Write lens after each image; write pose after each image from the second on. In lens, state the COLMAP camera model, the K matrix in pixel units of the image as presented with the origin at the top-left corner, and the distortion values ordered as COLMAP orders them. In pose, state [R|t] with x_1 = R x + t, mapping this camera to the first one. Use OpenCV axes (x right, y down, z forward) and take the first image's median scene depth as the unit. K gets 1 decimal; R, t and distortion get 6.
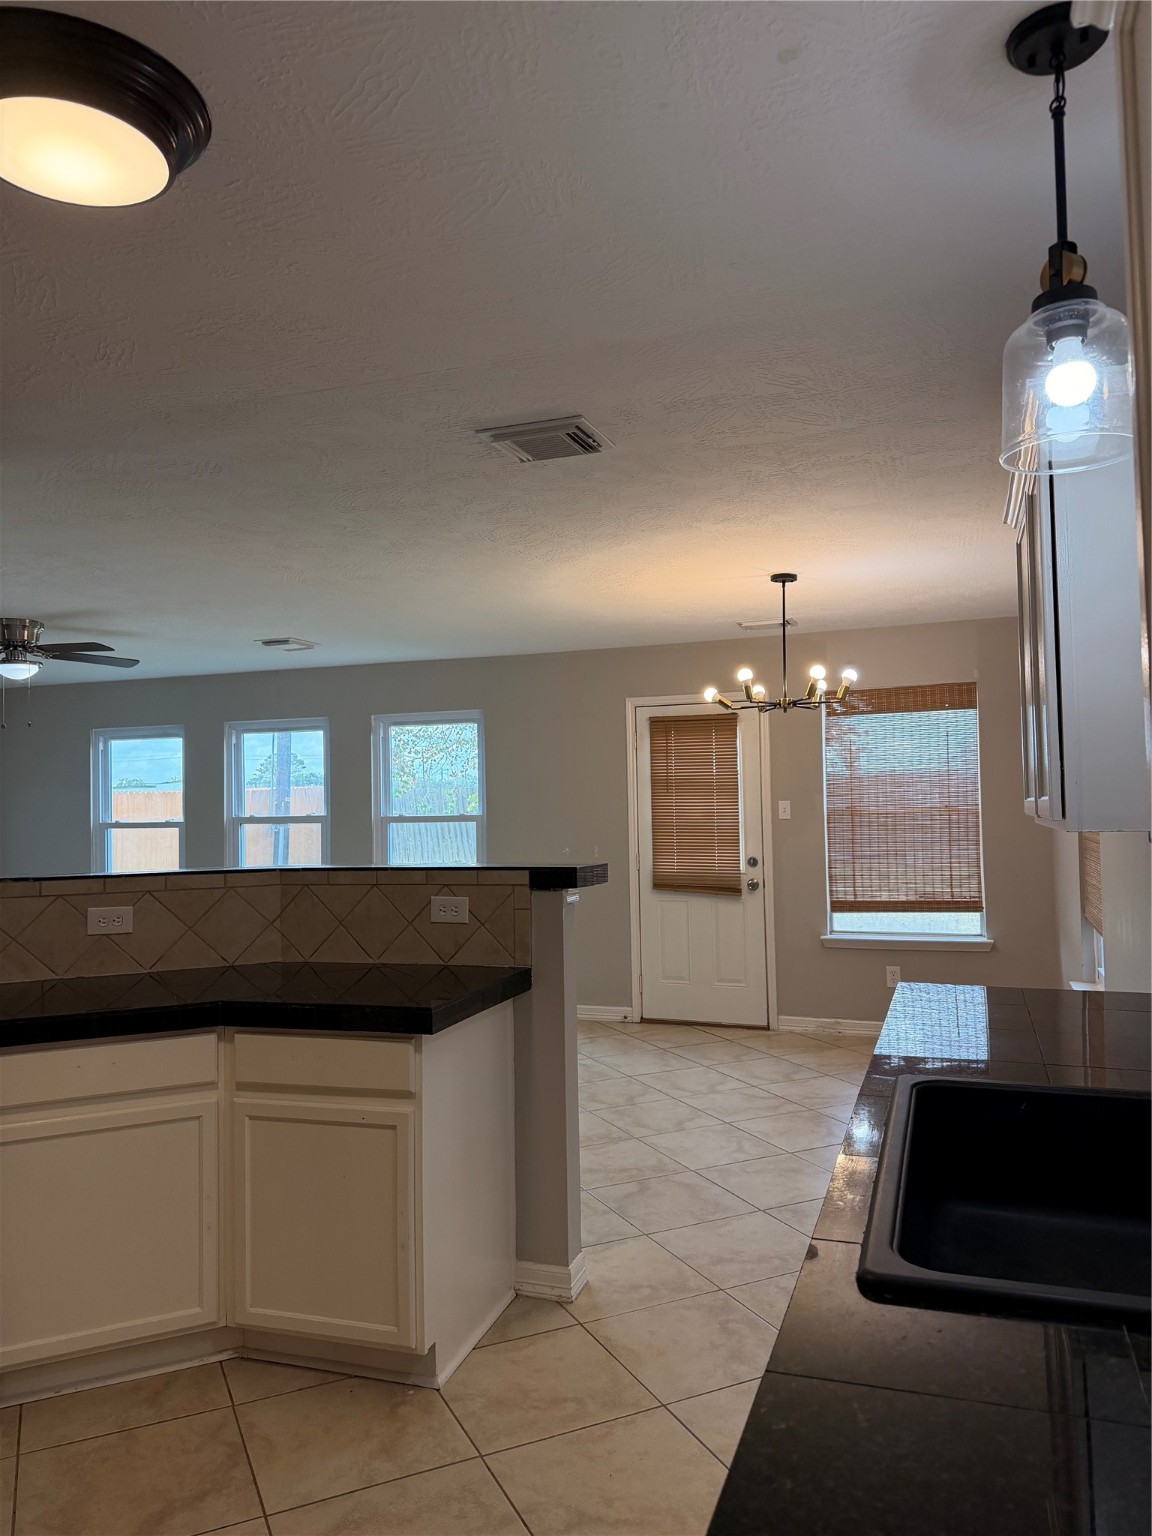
lens RADIAL K [[1095.6, 0, 576.9], [0, 1095.6, 792.5], [0, 0, 1]] dist [0.085687, -0.076780]
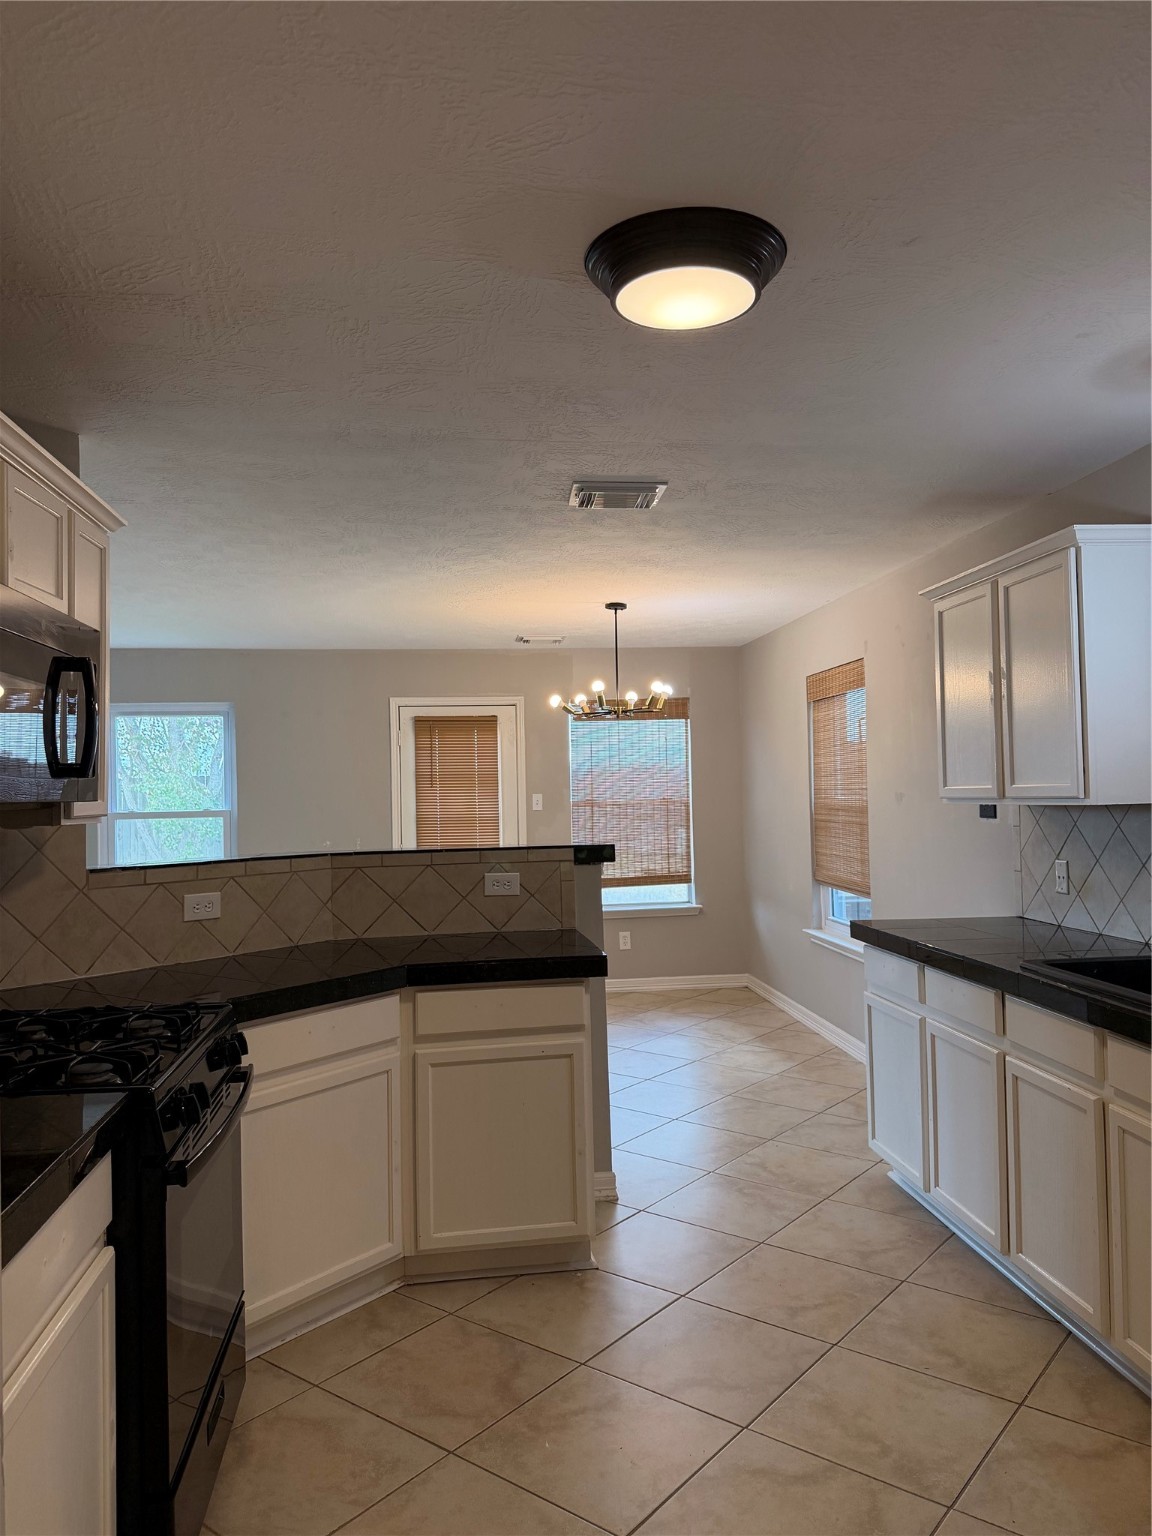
lens RADIAL K [[1088.3, 0, 580.6], [0, 1088.3, 805.6], [0, 0, 1]] dist [0.231388, -0.352335]
pose [[0.892155, -0.005592, 0.451695, -0.383854], [-0.000413, 0.999913, 0.013195, 0.006030], [-0.451730, -0.011958, 0.892075, -0.045695]]
